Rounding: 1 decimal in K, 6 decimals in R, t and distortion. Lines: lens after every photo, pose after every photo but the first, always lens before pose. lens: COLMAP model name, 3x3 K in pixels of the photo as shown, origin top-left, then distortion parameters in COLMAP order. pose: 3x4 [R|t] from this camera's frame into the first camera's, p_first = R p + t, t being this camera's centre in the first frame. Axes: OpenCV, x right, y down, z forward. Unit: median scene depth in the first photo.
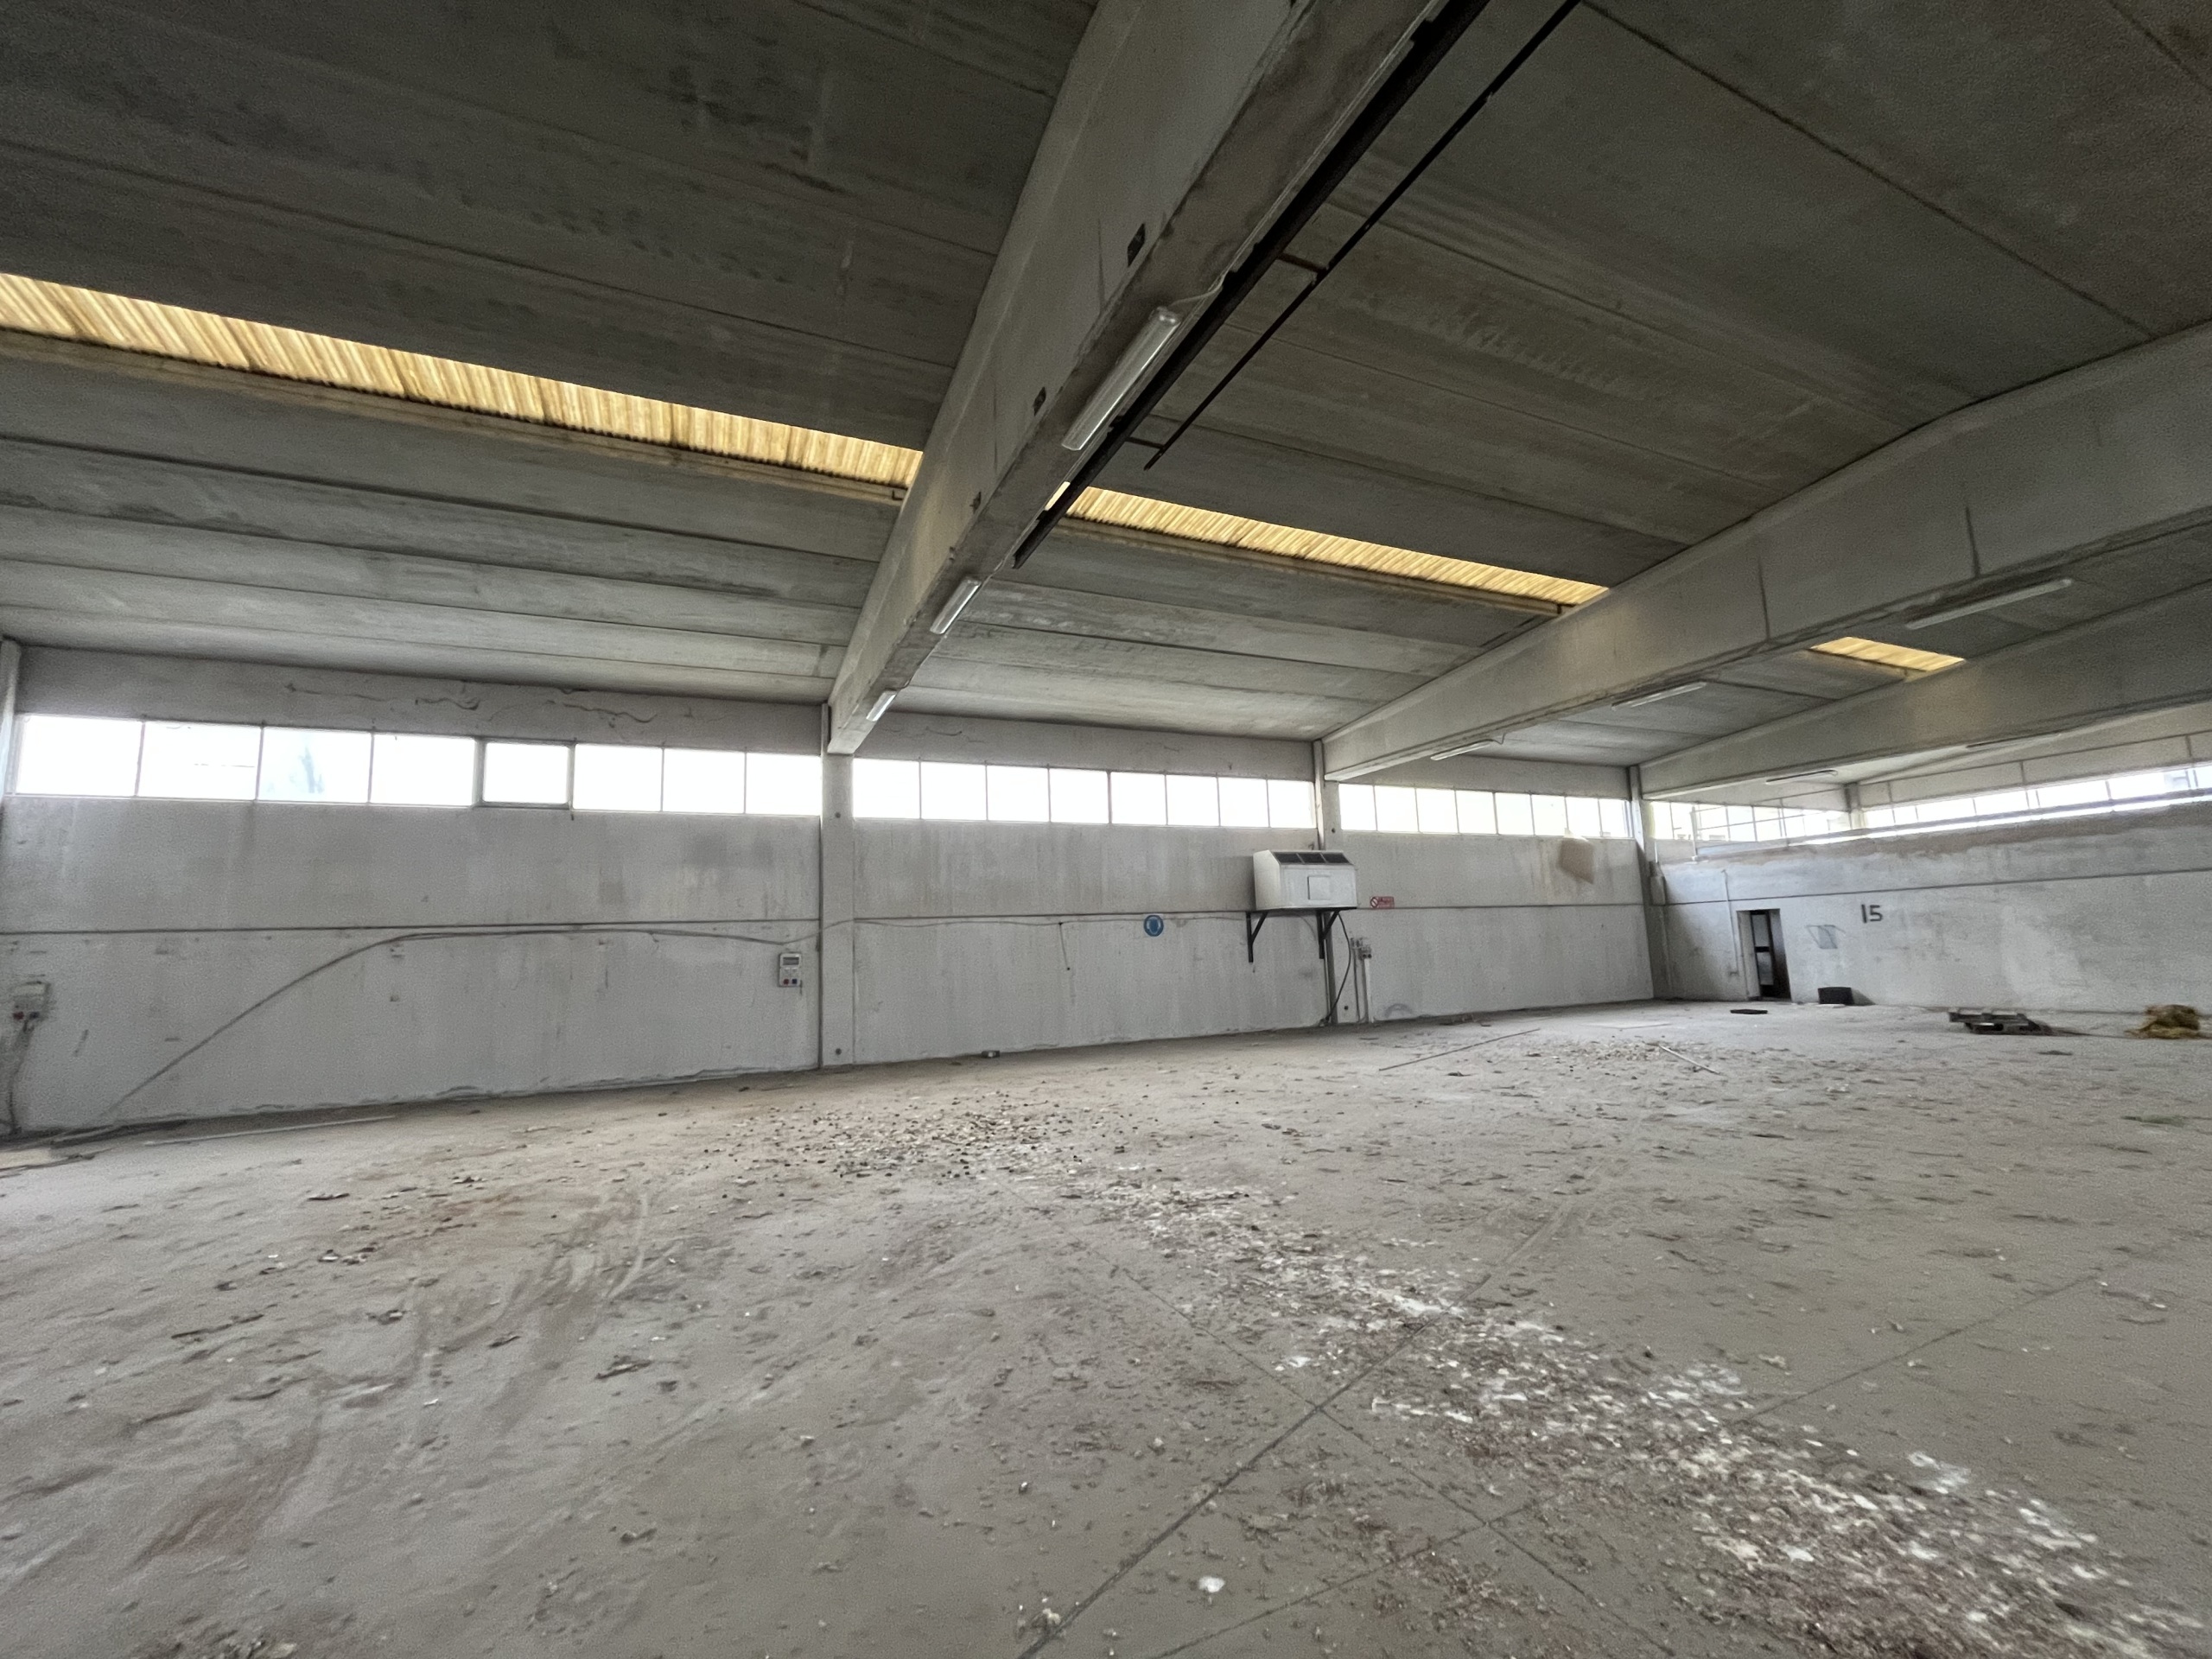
lens RADIAL K [[890.4, 0, 1095.6], [0, 890.4, 835.2], [0, 0, 1]] dist [-0.001501, -0.000155]
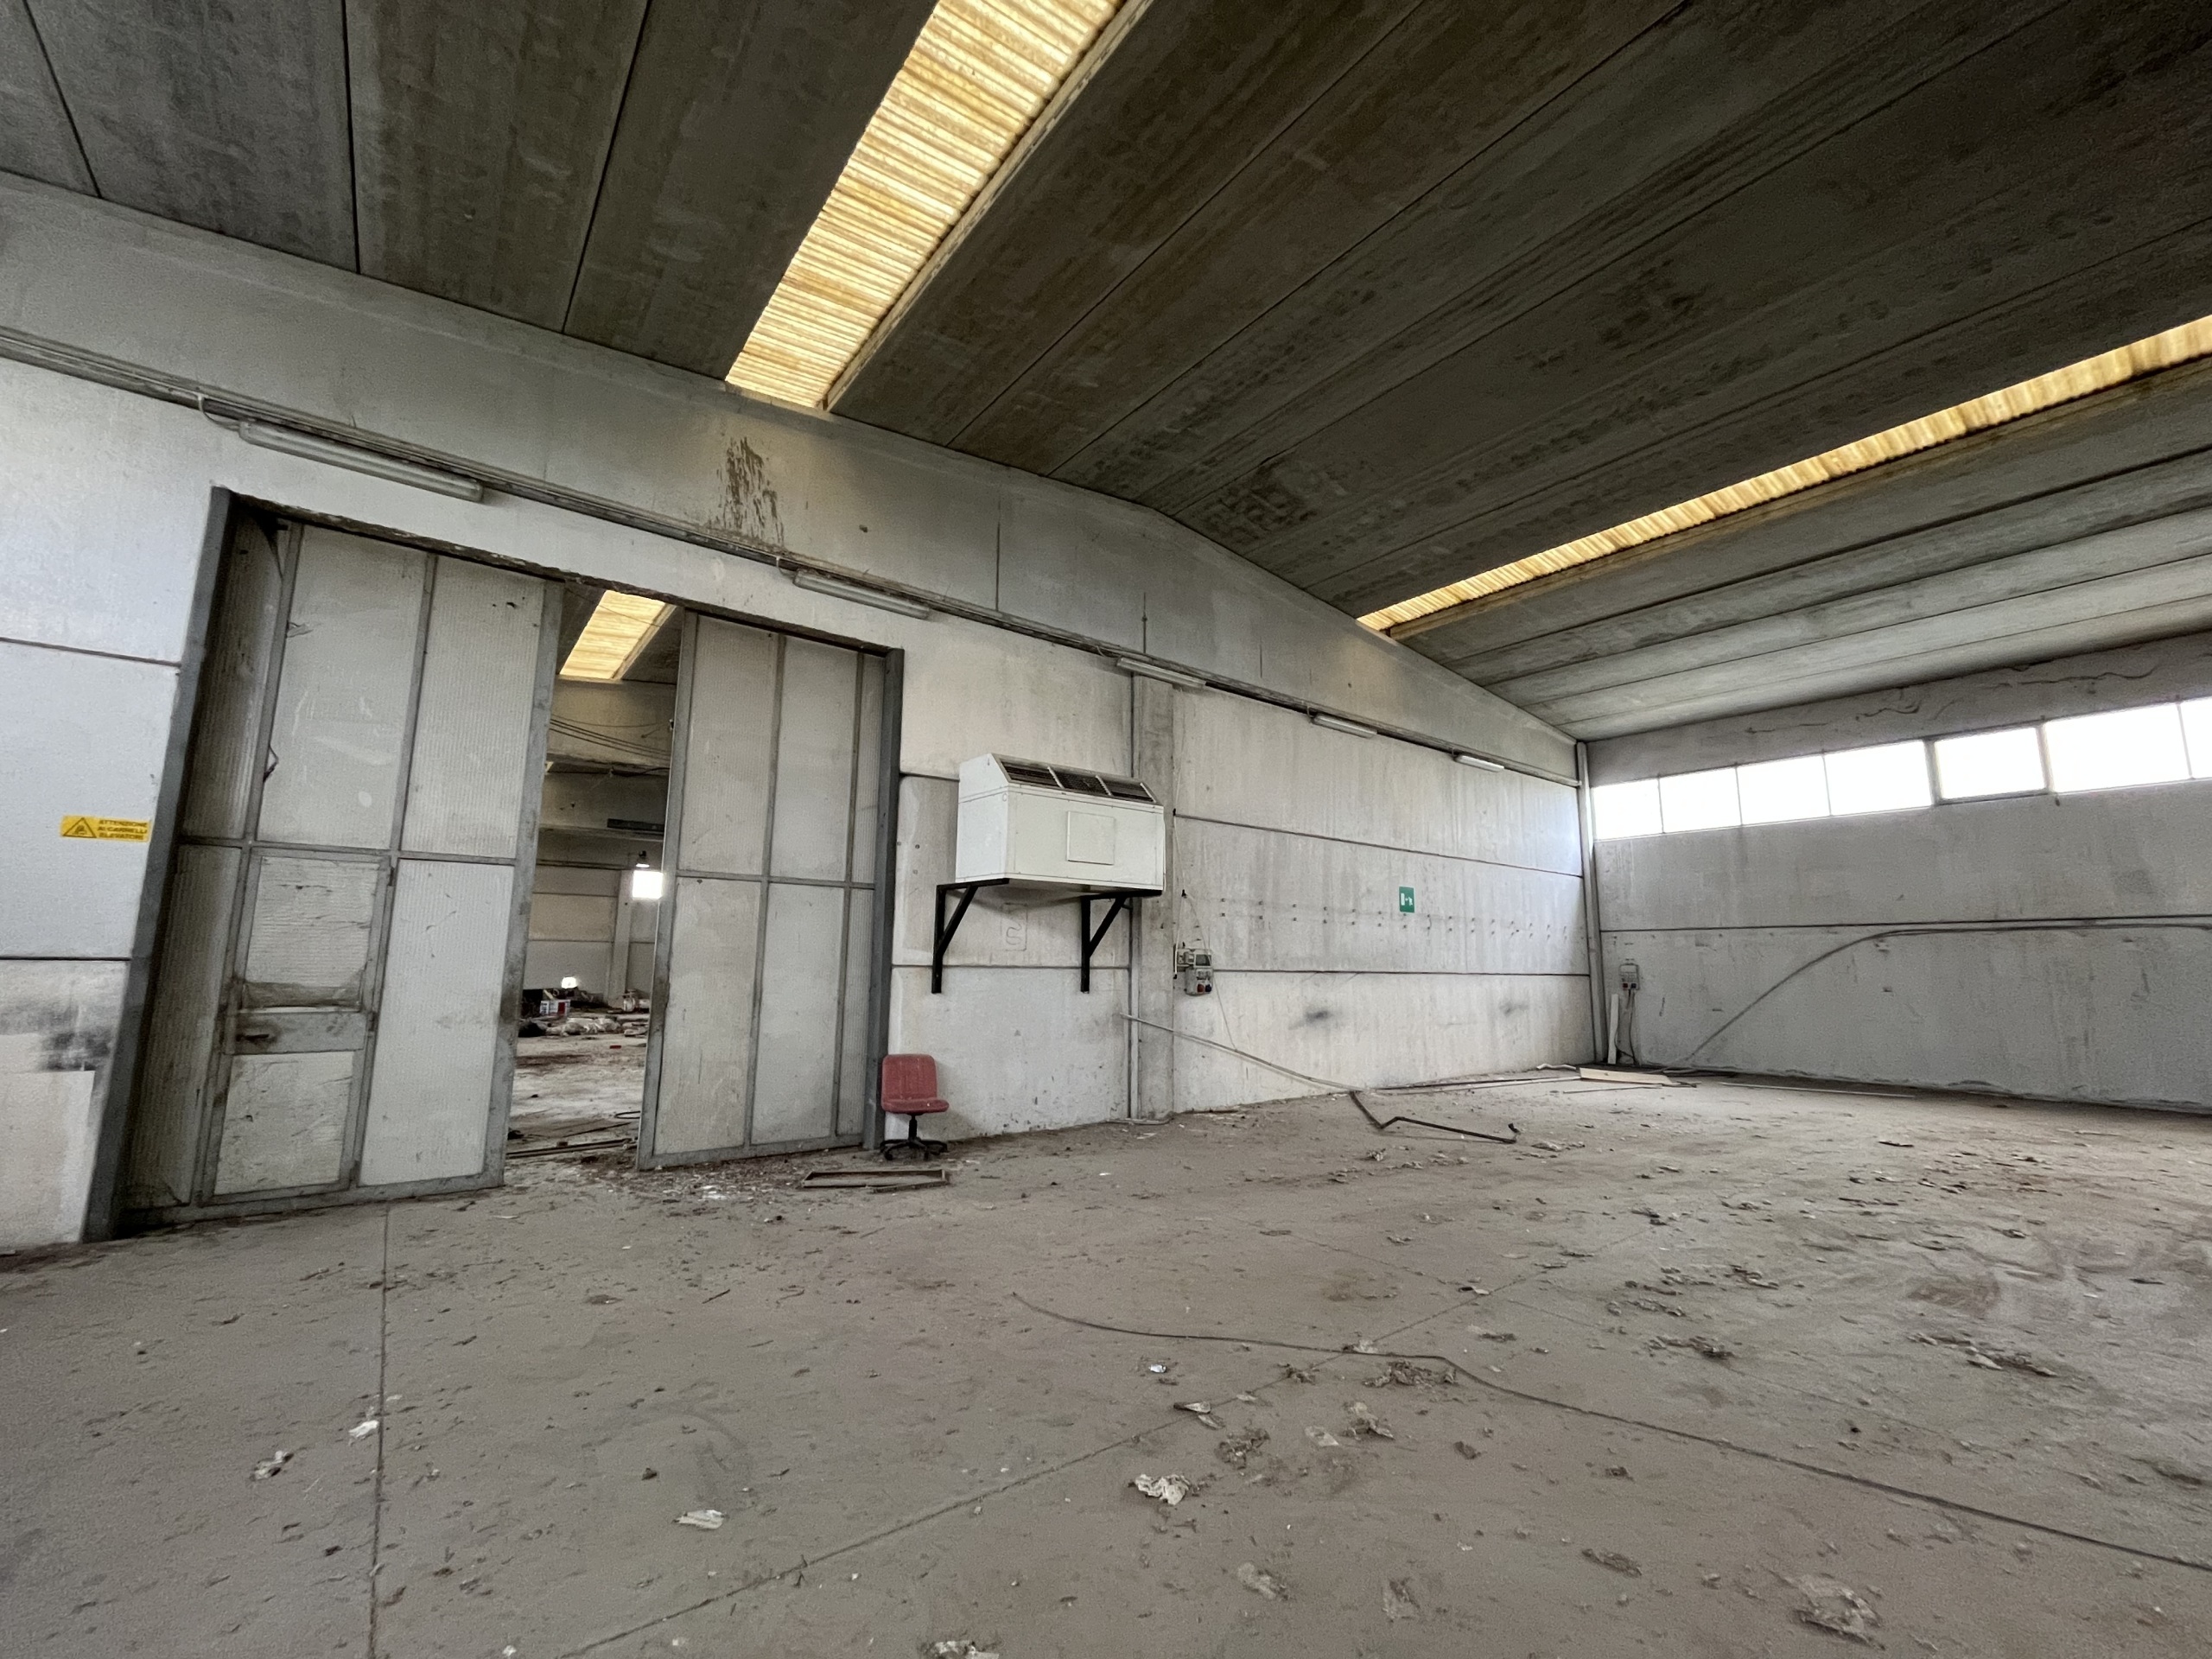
lens RADIAL K [[904.2, 0, 1106.0], [0, 904.2, 829.5], [0, 0, 1]] dist [0.001416, 0.000366]
pose [[0.245449, -0.111021, -0.963031, 0.074422], [0.107066, 0.990448, -0.086893, -0.018746], [0.963479, -0.081780, 0.254991, -0.205940]]
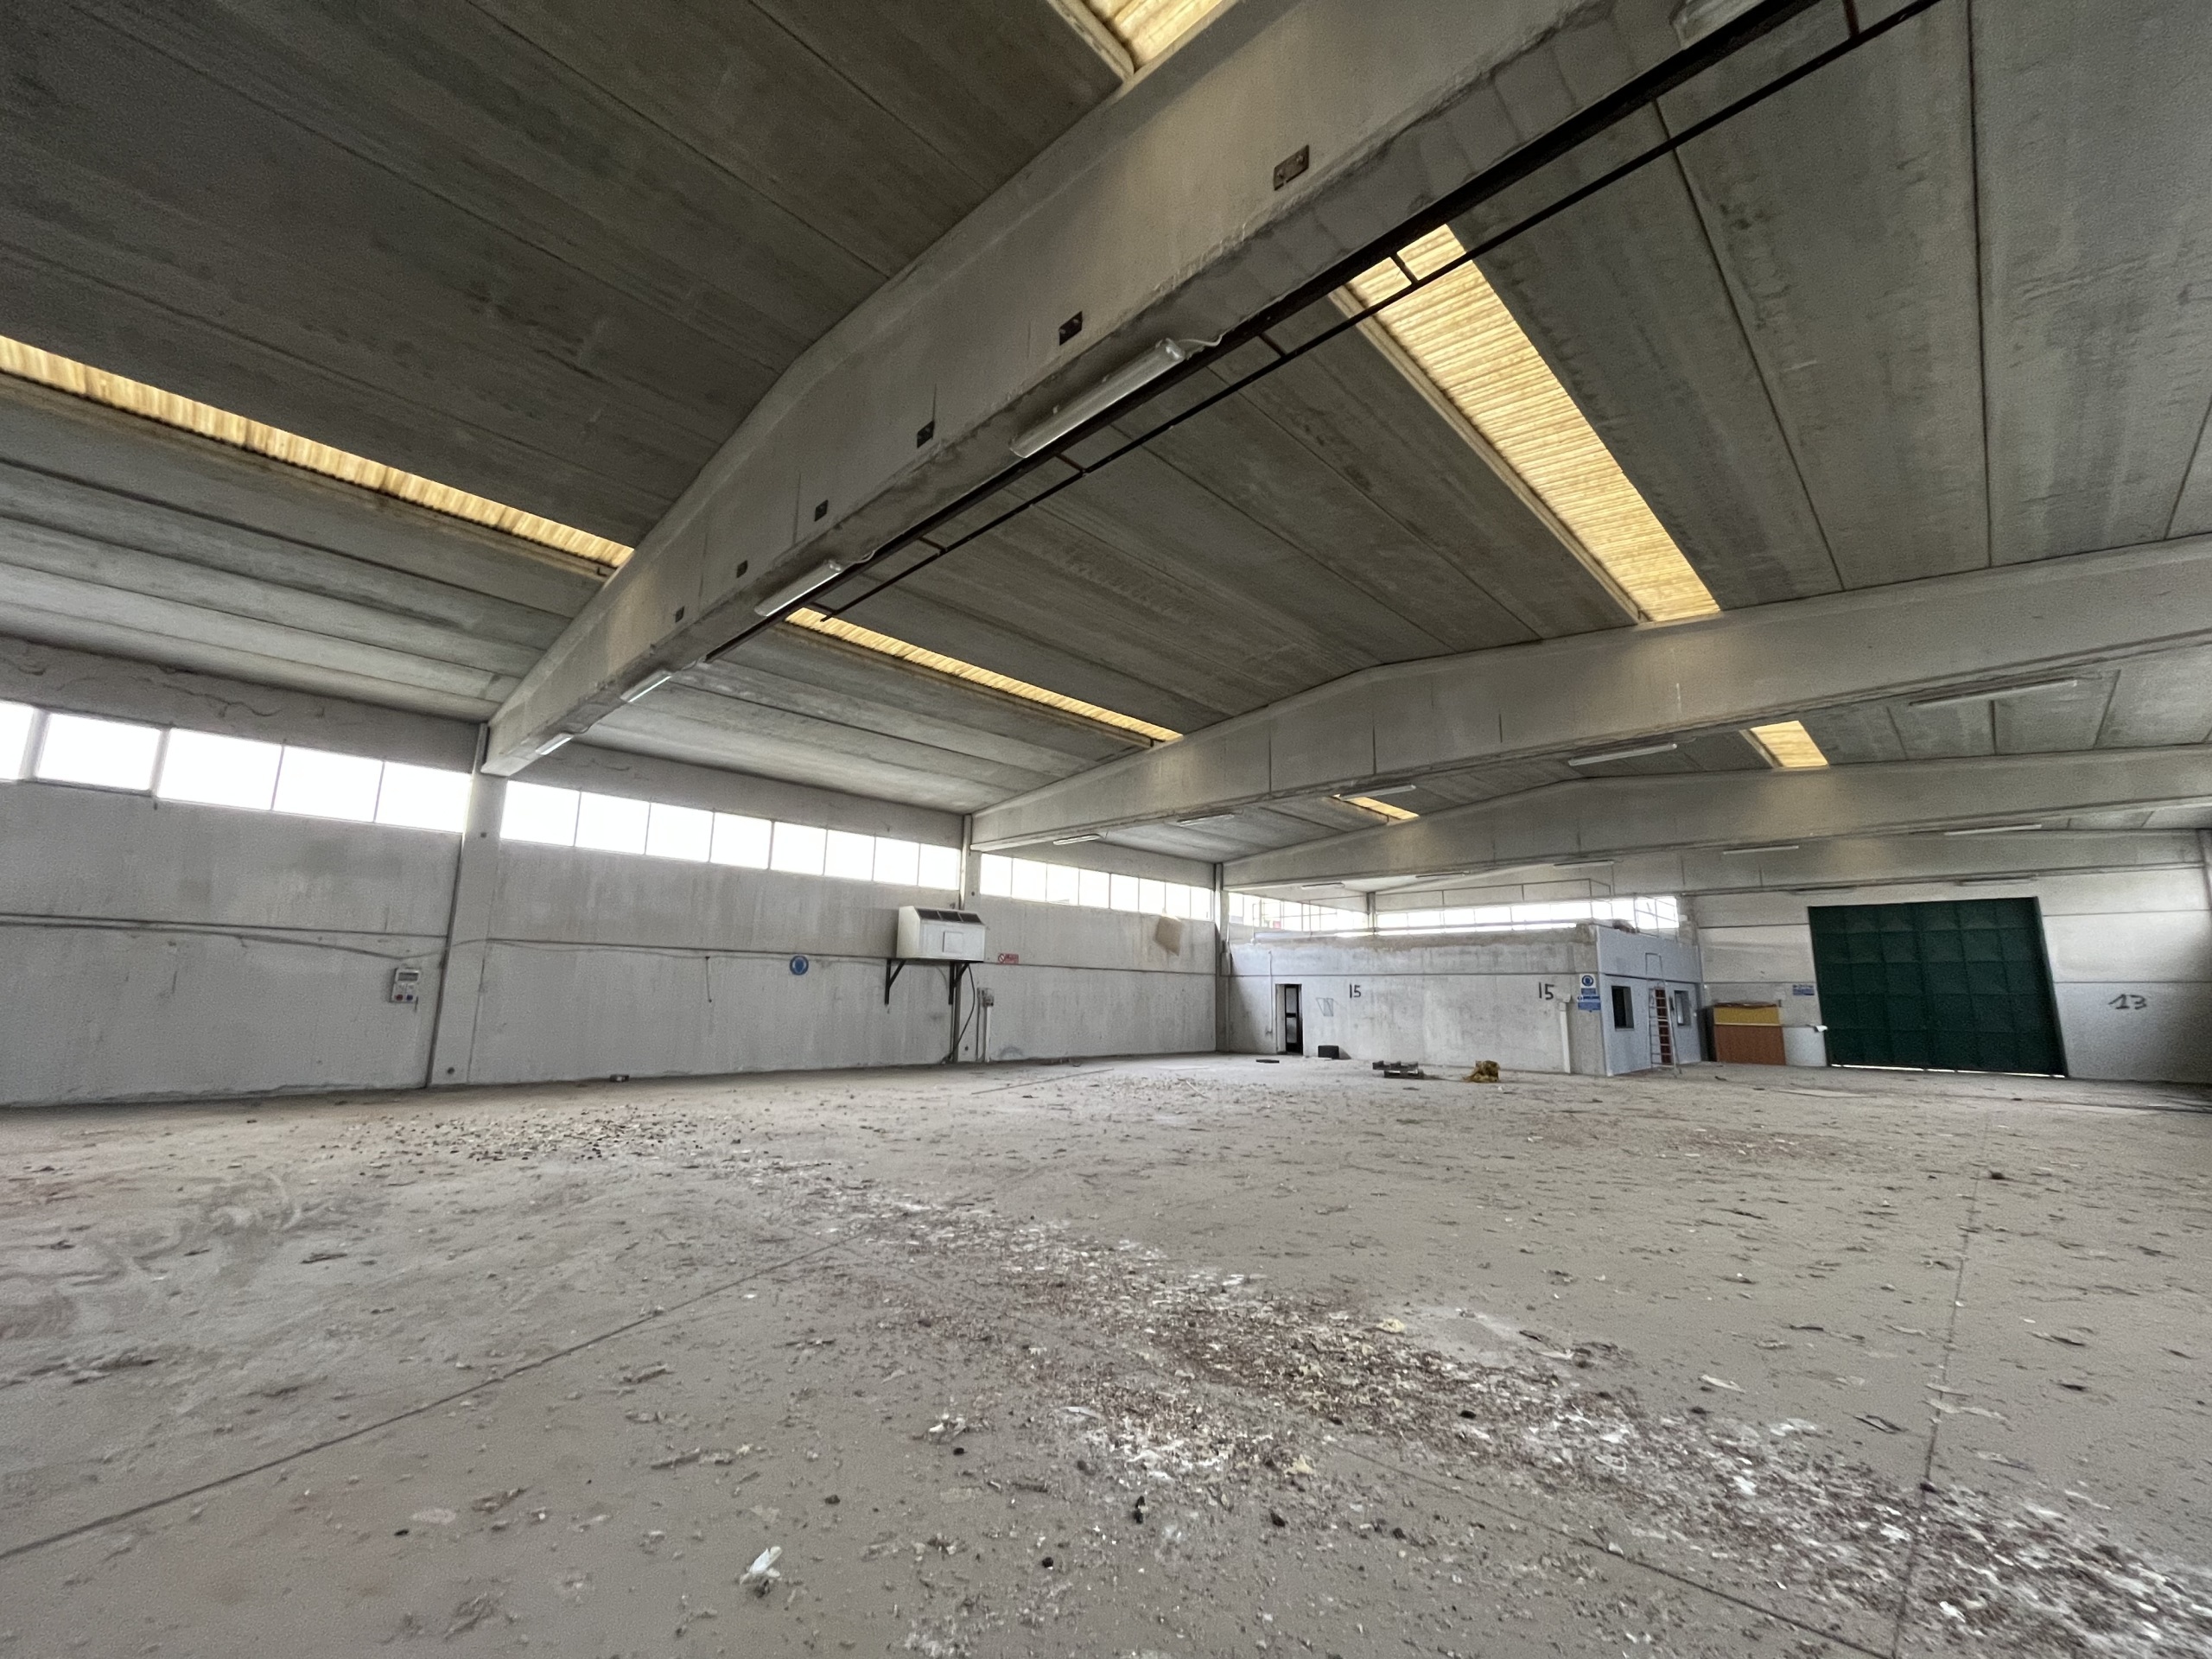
lens RADIAL K [[901.9, 0, 1104.3], [0, 901.9, 831.8], [0, 0, 1]] dist [-0.003977, -0.000522]
pose [[0.929239, 0.117423, 0.350323, 0.009024], [-0.097285, 0.992456, -0.074606, -0.023395], [-0.356441, 0.035245, 0.933653, -0.263139]]
